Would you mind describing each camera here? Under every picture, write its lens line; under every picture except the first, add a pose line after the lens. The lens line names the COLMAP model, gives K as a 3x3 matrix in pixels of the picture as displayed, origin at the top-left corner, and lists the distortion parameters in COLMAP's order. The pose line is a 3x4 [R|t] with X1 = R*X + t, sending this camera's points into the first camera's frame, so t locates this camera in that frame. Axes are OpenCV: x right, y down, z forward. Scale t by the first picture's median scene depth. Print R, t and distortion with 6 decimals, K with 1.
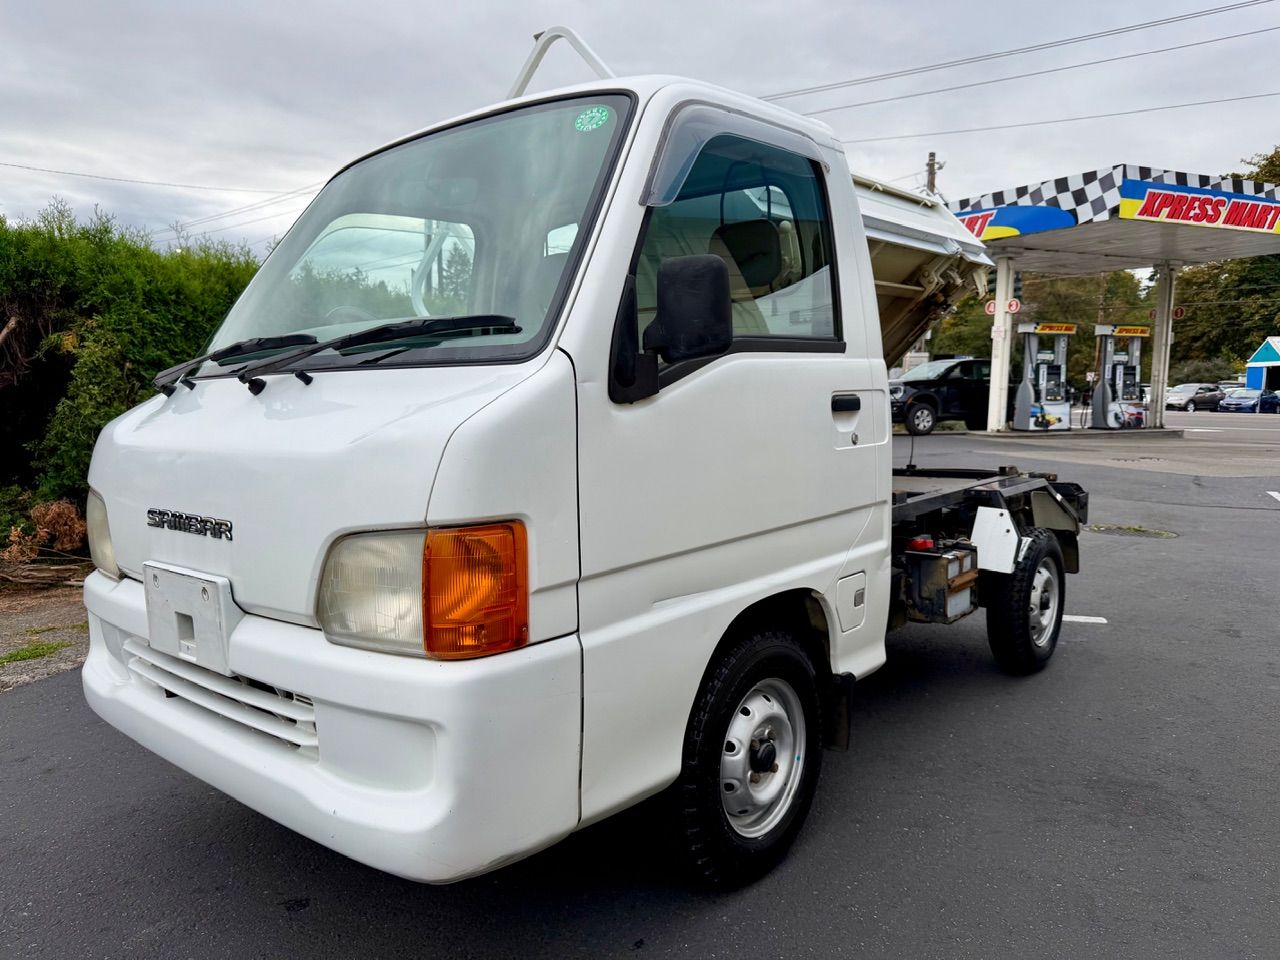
lens RADIAL K [[924.1, 0, 639.1], [0, 924.1, 496.5], [0, 0, 1]] dist [-0.013113, -0.005363]
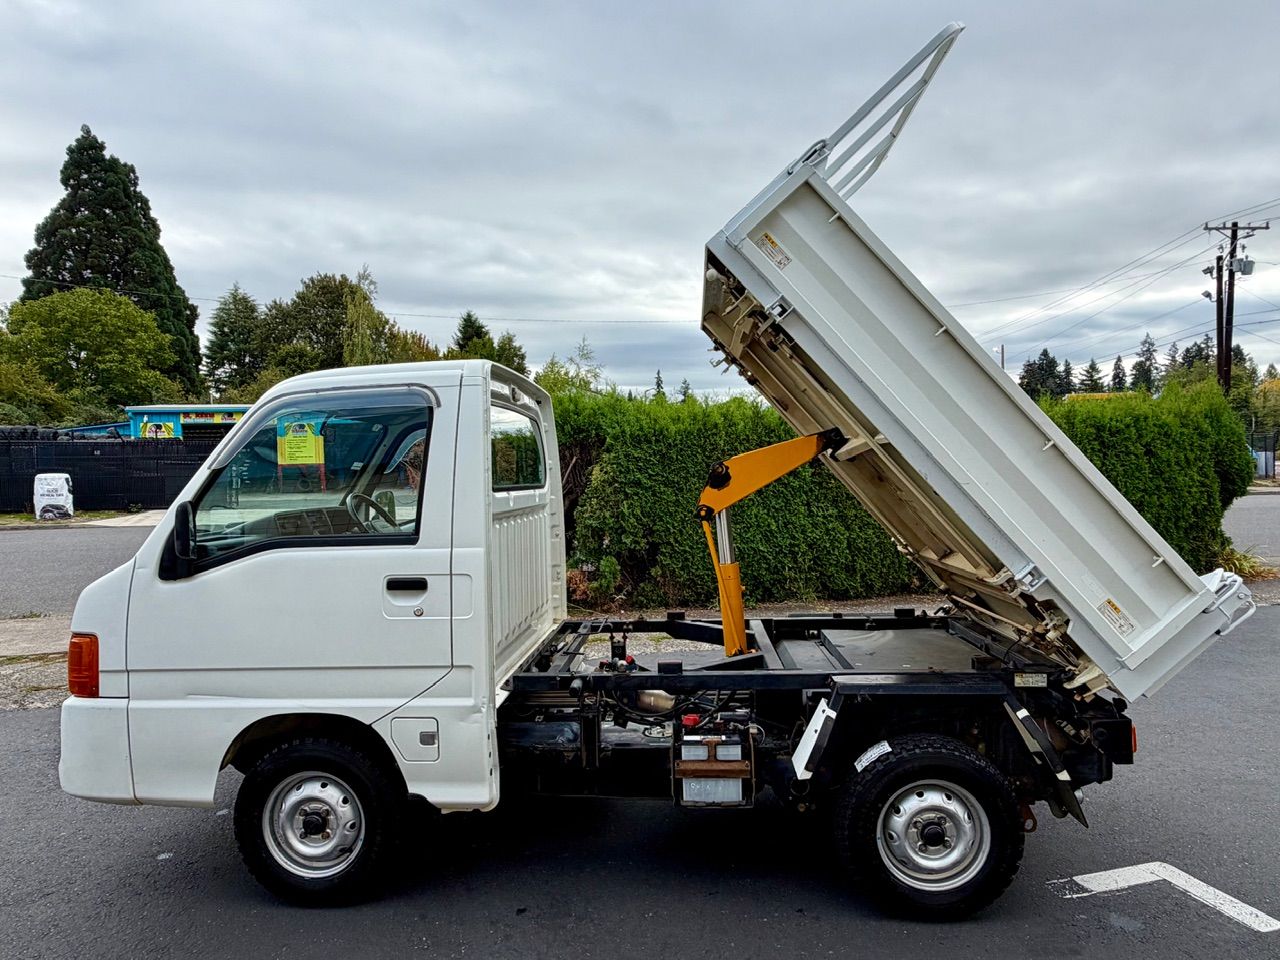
lens RADIAL K [[795.9, 0, 634.6], [0, 795.9, 487.1], [0, 0, 1]] dist [-0.006611, 0.002066]
pose [[0.584669, 0.011241, -0.811194, 0.566858], [-0.073370, 0.996539, -0.039072, -0.093056], [0.807947, 0.082362, 0.583471, 0.251366]]
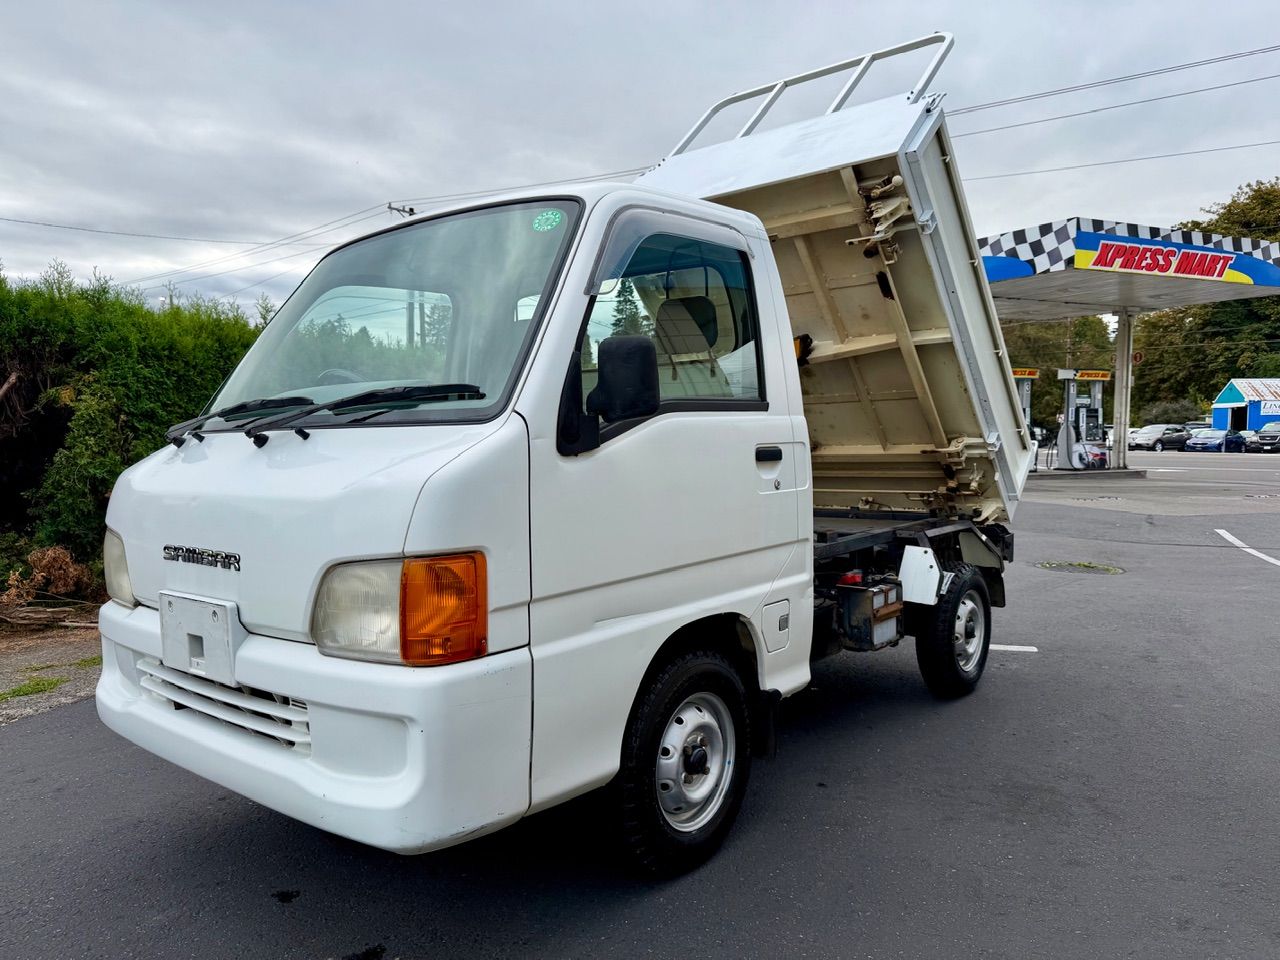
lens RADIAL K [[919.5, 0, 636.0], [0, 919.5, 484.4], [0, 0, 1]] dist [0.005053, -0.014595]
pose [[0.999810, -0.006517, 0.018387, 0.015789], [0.007610, 0.998170, -0.059989, 0.002693], [-0.017962, 0.060118, 0.998030, -0.064583]]
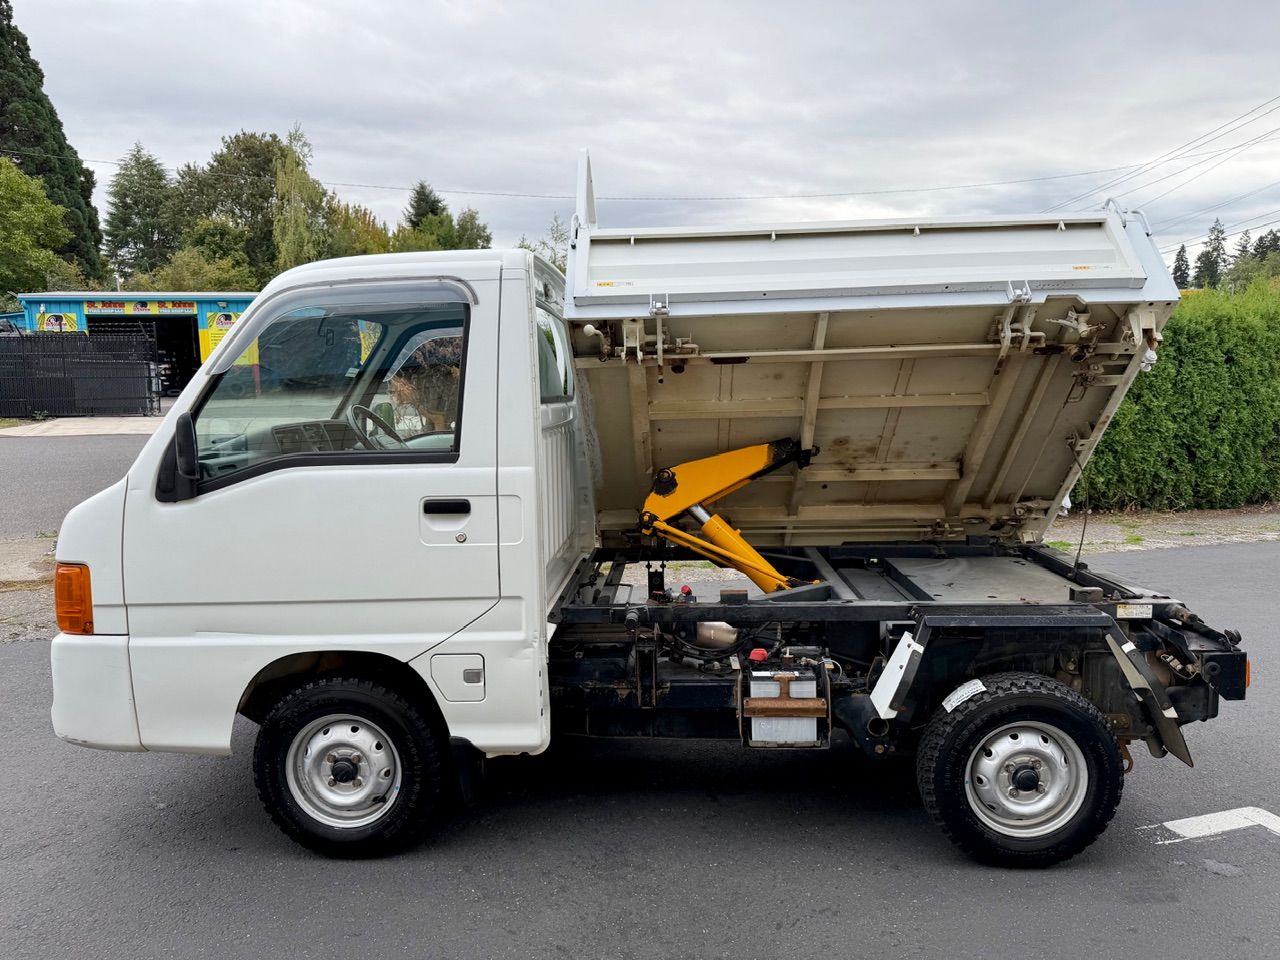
lens RADIAL K [[923.3, 0, 640.0], [0, 923.3, 480.0], [0, 0, 1]] dist [-0.003984, -0.001736]
pose [[0.605197, 0.089295, -0.791052, 0.548062], [-0.079683, 0.995494, 0.051411, -0.090878], [0.792078, 0.031920, 0.609585, 0.207030]]
